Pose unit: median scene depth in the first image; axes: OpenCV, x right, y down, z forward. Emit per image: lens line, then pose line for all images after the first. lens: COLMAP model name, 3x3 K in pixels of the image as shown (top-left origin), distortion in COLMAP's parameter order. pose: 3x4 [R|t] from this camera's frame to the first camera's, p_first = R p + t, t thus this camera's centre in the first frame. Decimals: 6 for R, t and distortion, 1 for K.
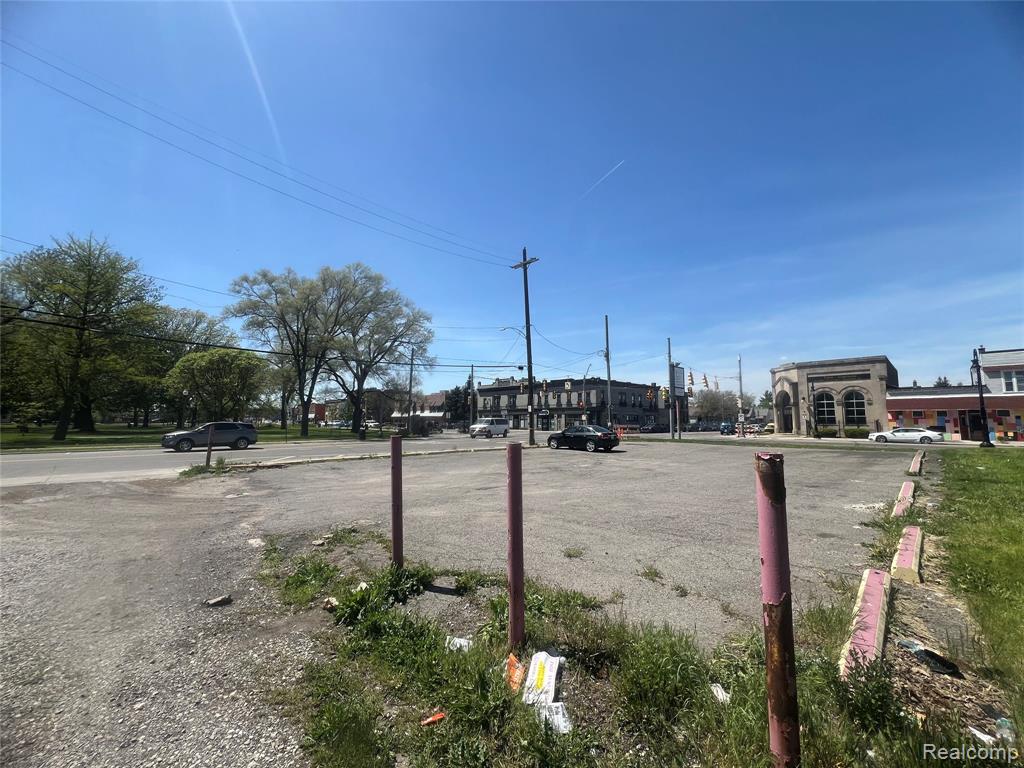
lens RADIAL K [[406.6, 0, 508.3], [0, 406.6, 386.0], [0, 0, 1]] dist [0.000891, 0.000138]
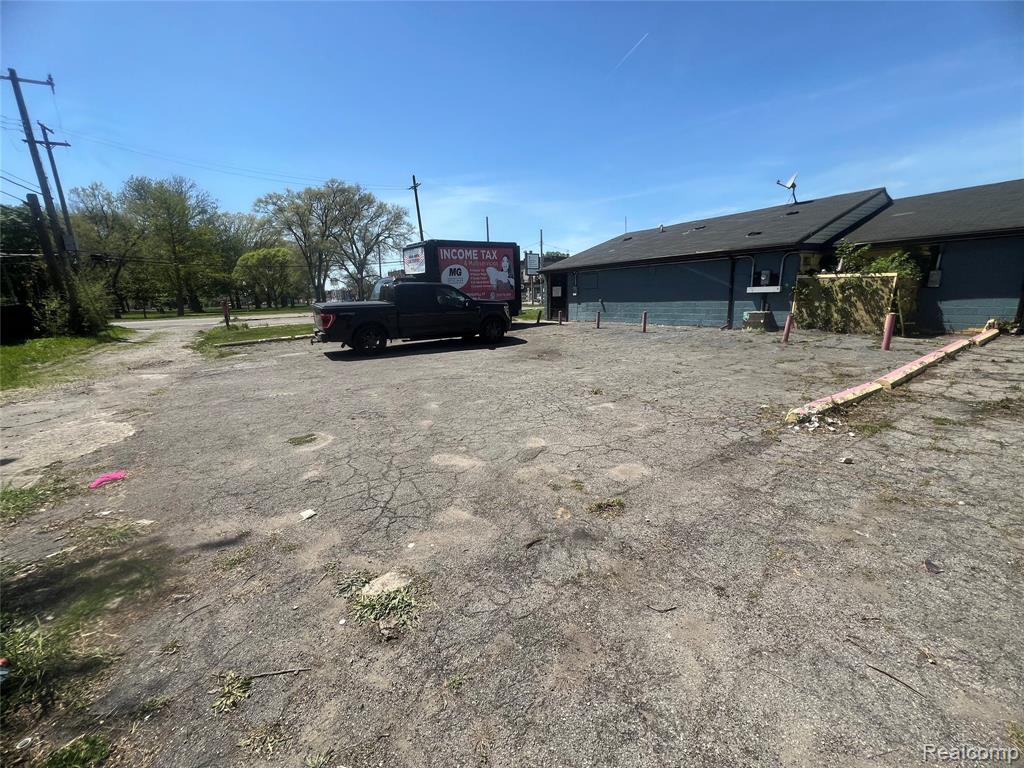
lens RADIAL K [[418.0, 0, 512.0], [0, 418.0, 384.0], [0, 0, 1]] dist [0.002552, 0.000373]
pose [[0.983339, 0.004535, -0.181725, 0.405088], [0.049364, 0.955460, 0.290961, -0.027797], [0.174951, -0.295084, 0.939318, -0.339343]]
